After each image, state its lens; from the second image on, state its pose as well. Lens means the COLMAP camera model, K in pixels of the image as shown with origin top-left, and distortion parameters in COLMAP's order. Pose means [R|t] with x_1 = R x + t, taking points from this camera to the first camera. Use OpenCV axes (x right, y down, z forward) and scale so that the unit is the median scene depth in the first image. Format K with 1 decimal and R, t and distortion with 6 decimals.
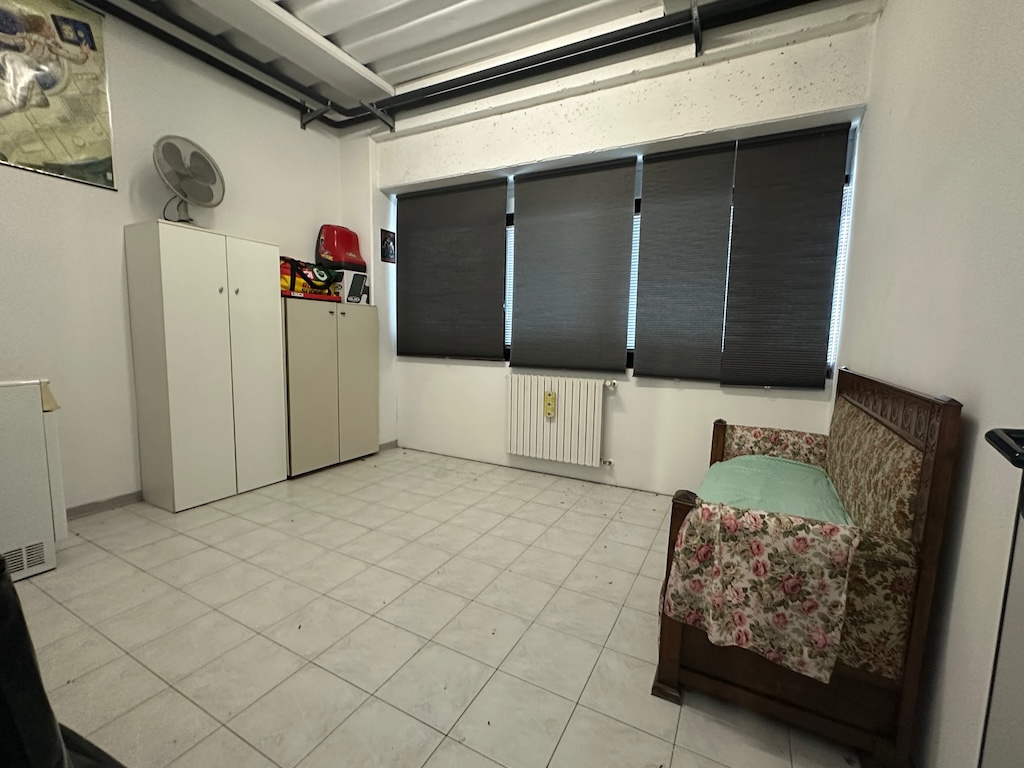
lens RADIAL K [[409.9, 0, 512.8], [0, 409.9, 383.7], [0, 0, 1]] dist [-0.001239, -0.000281]
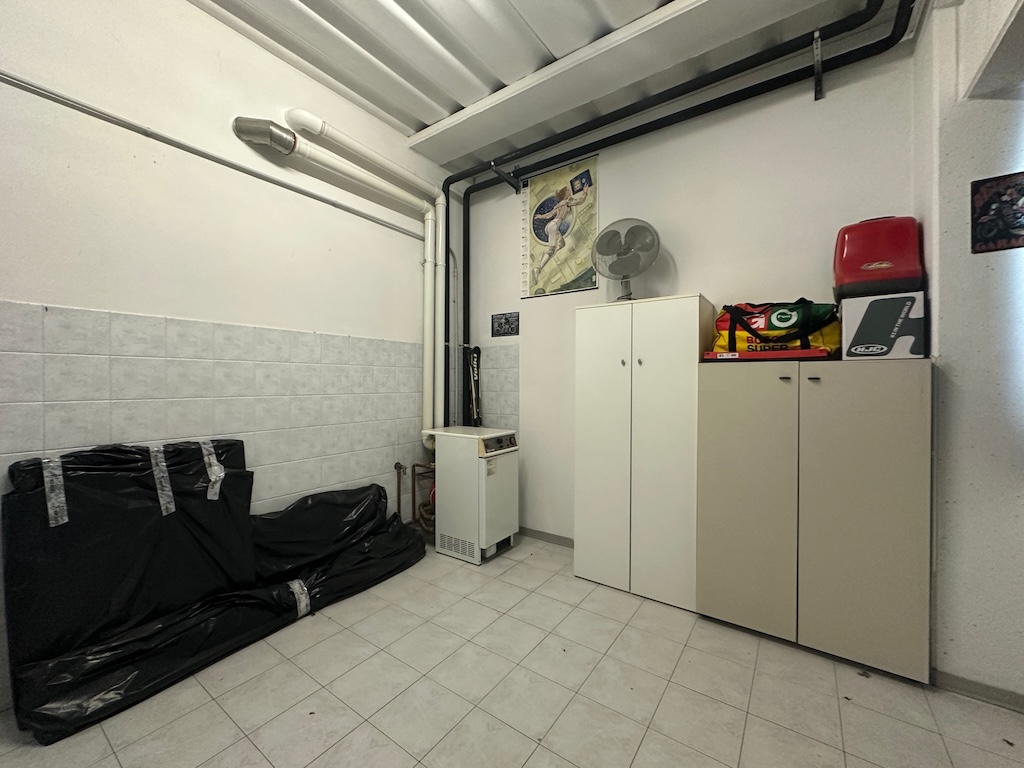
lens RADIAL K [[409.9, 0, 512.8], [0, 409.9, 383.7], [0, 0, 1]] dist [-0.001239, -0.000281]
pose [[-0.110392, -0.011582, -0.993821, 0.204662], [-0.124146, 0.992261, 0.002226, -0.127607], [0.986104, 0.123625, -0.110976, 0.726031]]
